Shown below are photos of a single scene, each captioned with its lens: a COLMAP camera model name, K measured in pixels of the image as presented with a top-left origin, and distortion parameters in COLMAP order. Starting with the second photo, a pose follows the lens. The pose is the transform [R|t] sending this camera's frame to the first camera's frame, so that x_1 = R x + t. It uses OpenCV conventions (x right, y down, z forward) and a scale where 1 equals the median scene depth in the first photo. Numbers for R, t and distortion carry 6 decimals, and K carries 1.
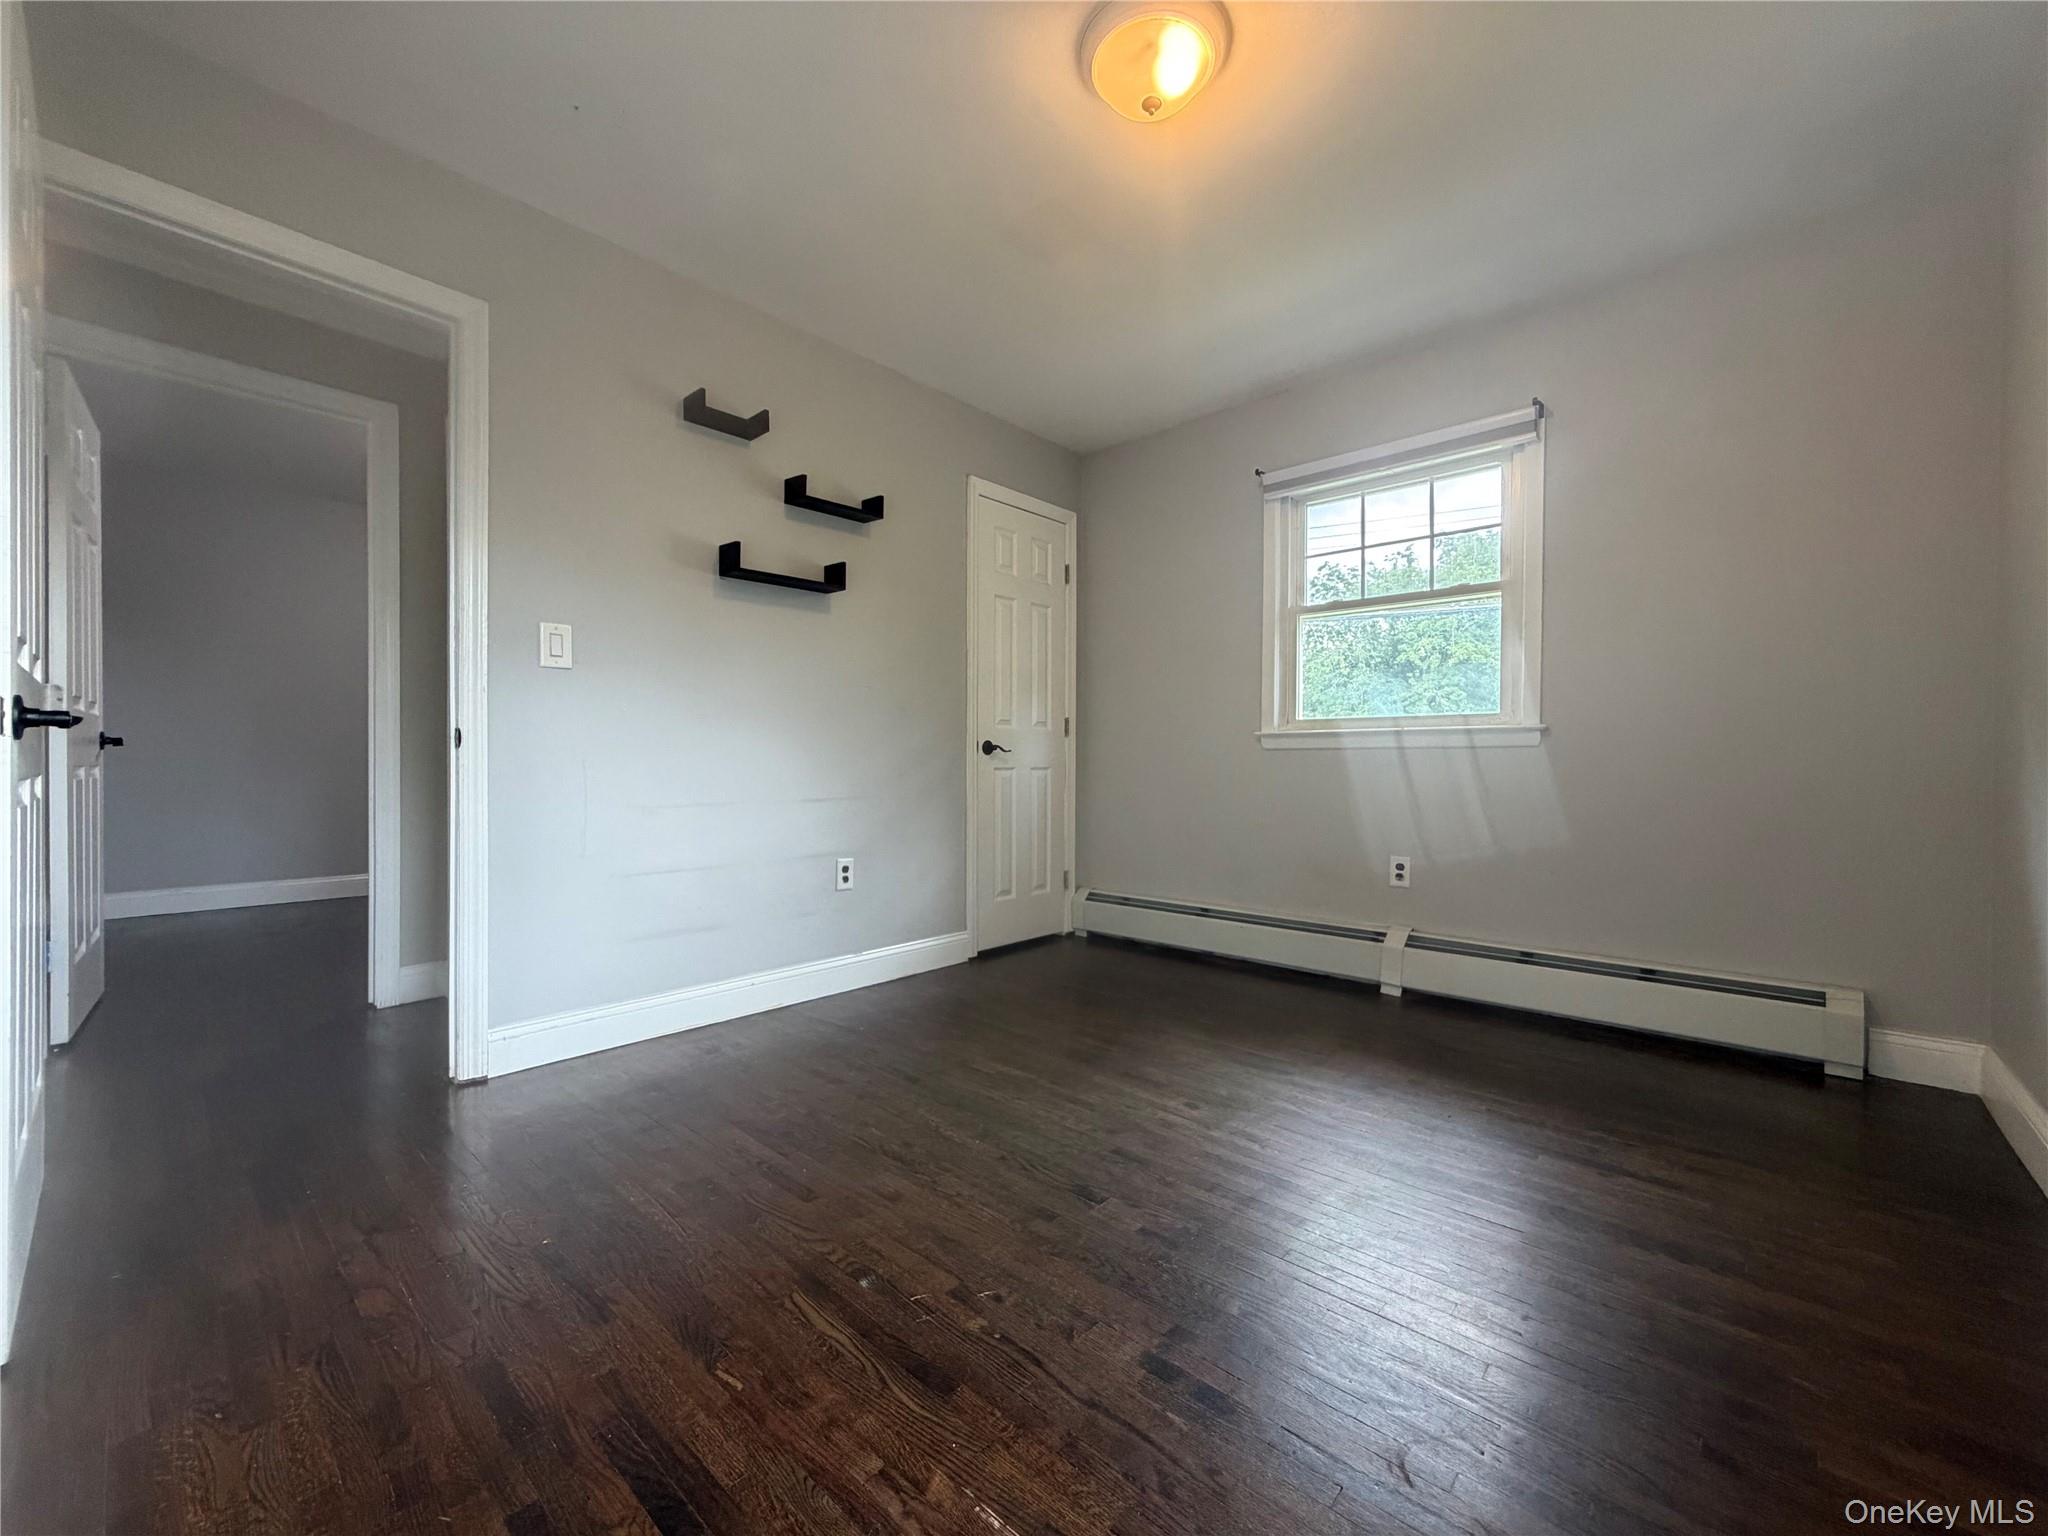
lens RADIAL K [[817.7, 0, 1016.7], [0, 817.7, 767.3], [0, 0, 1]] dist [-0.001066, -0.000530]
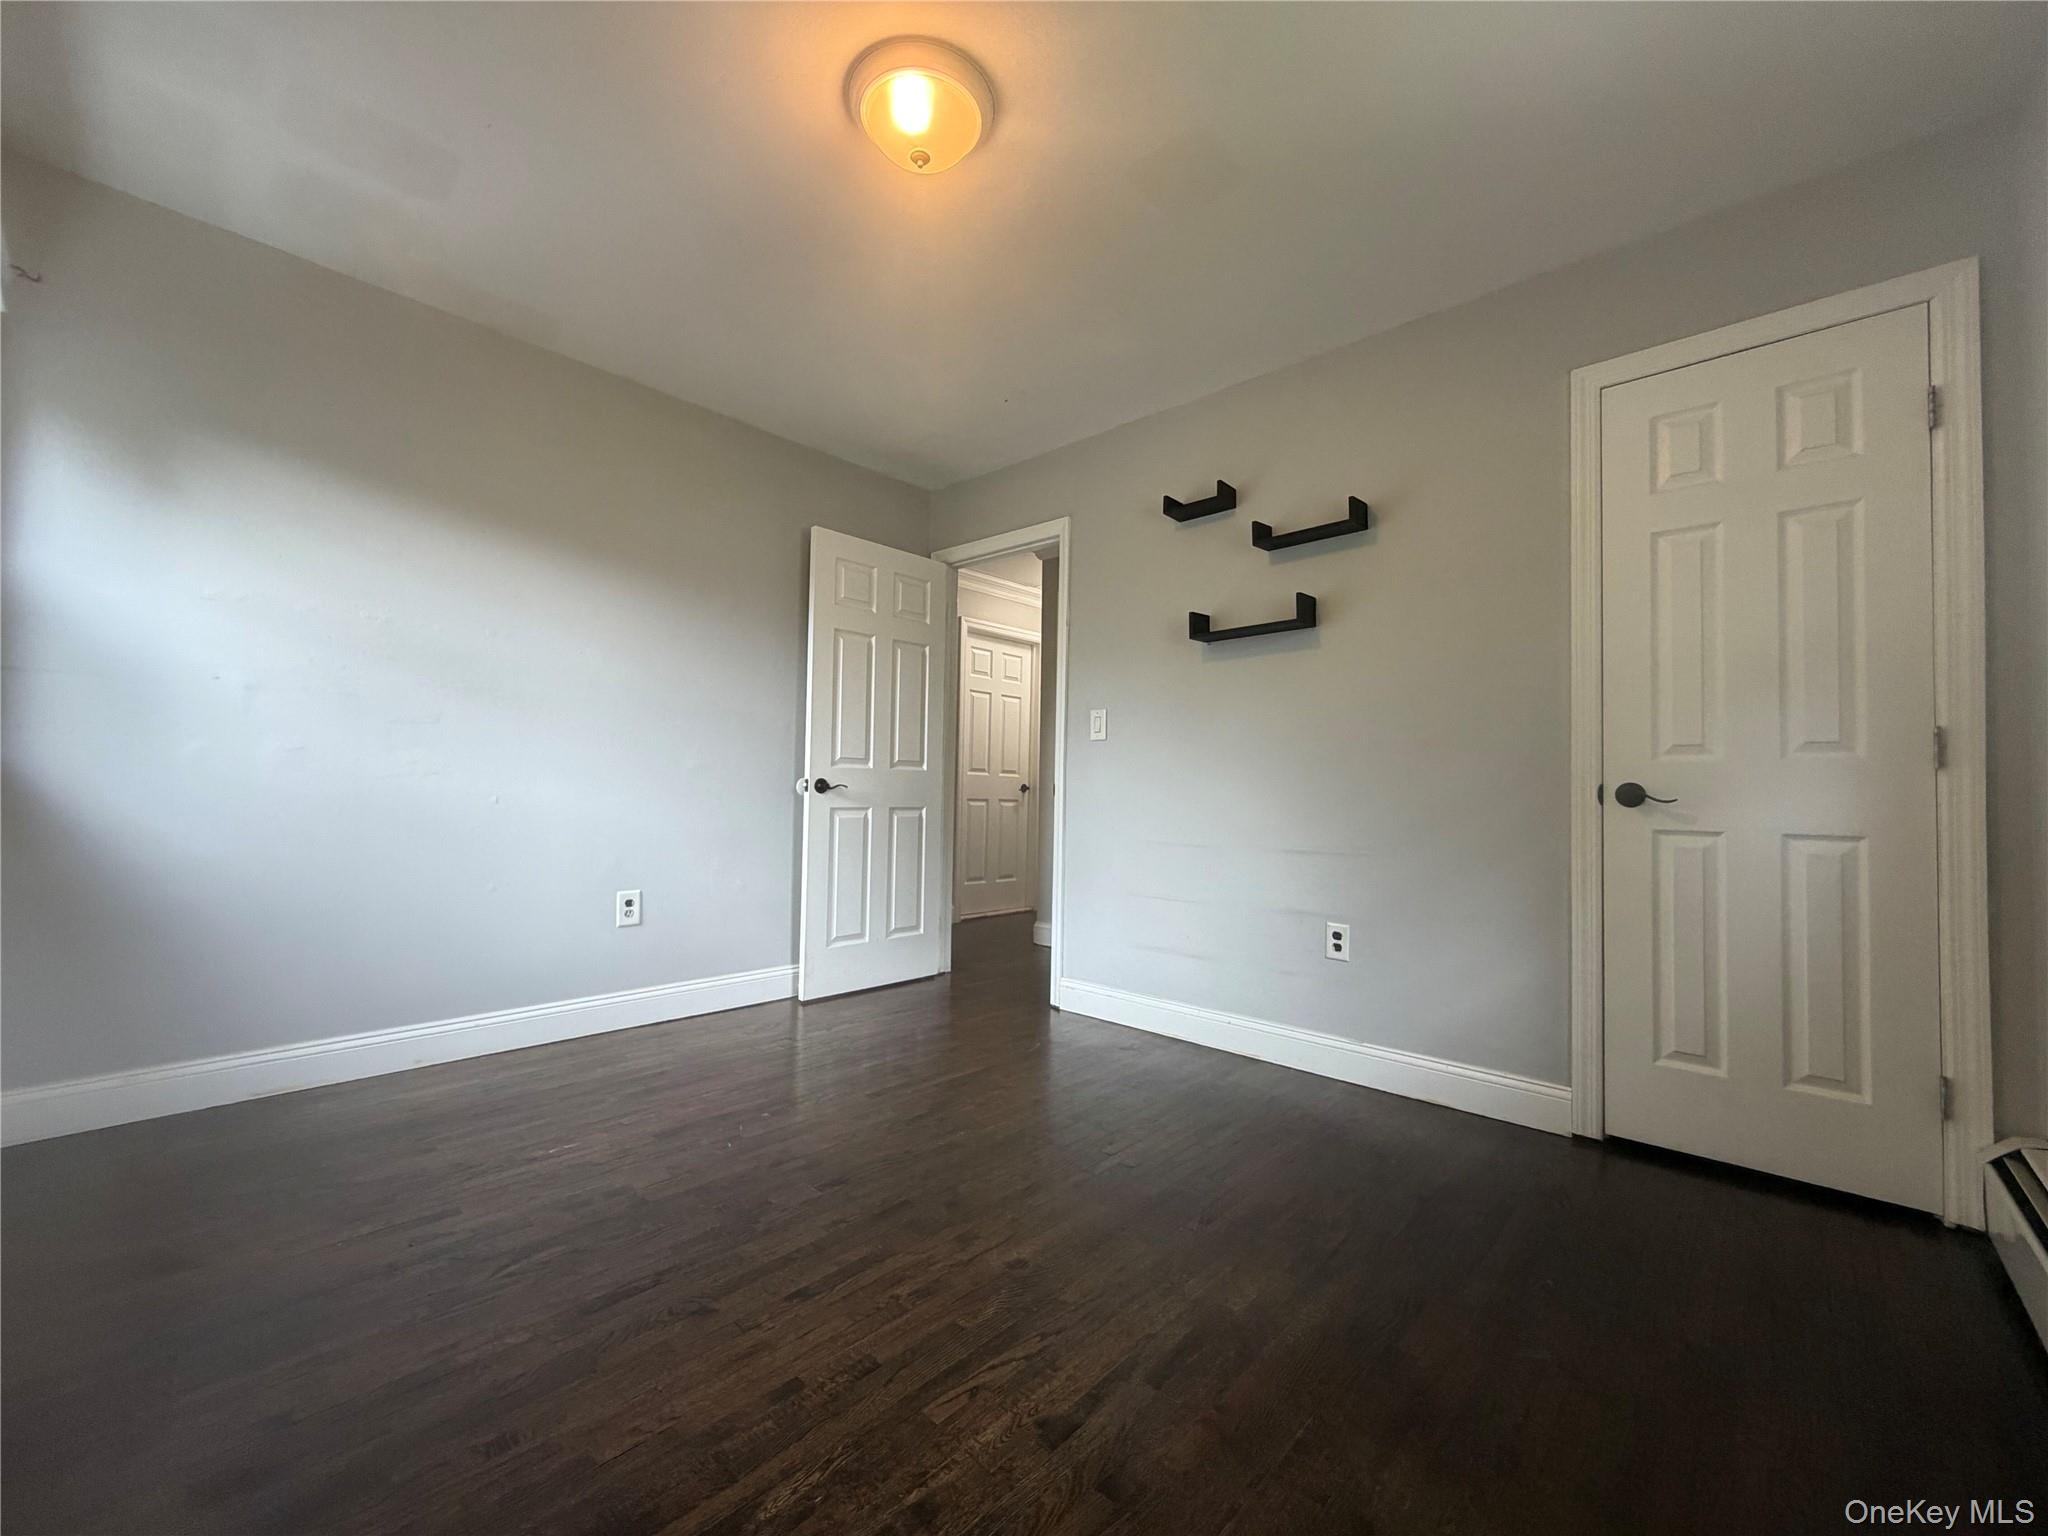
lens RADIAL K [[817.7, 0, 1016.7], [0, 817.7, 767.3], [0, 0, 1]] dist [-0.001066, -0.000530]
pose [[-0.008880, -0.039183, -0.999193, 0.664607], [-0.026155, 0.998899, -0.038939, -0.010929], [0.999618, 0.025788, -0.009895, 0.664304]]
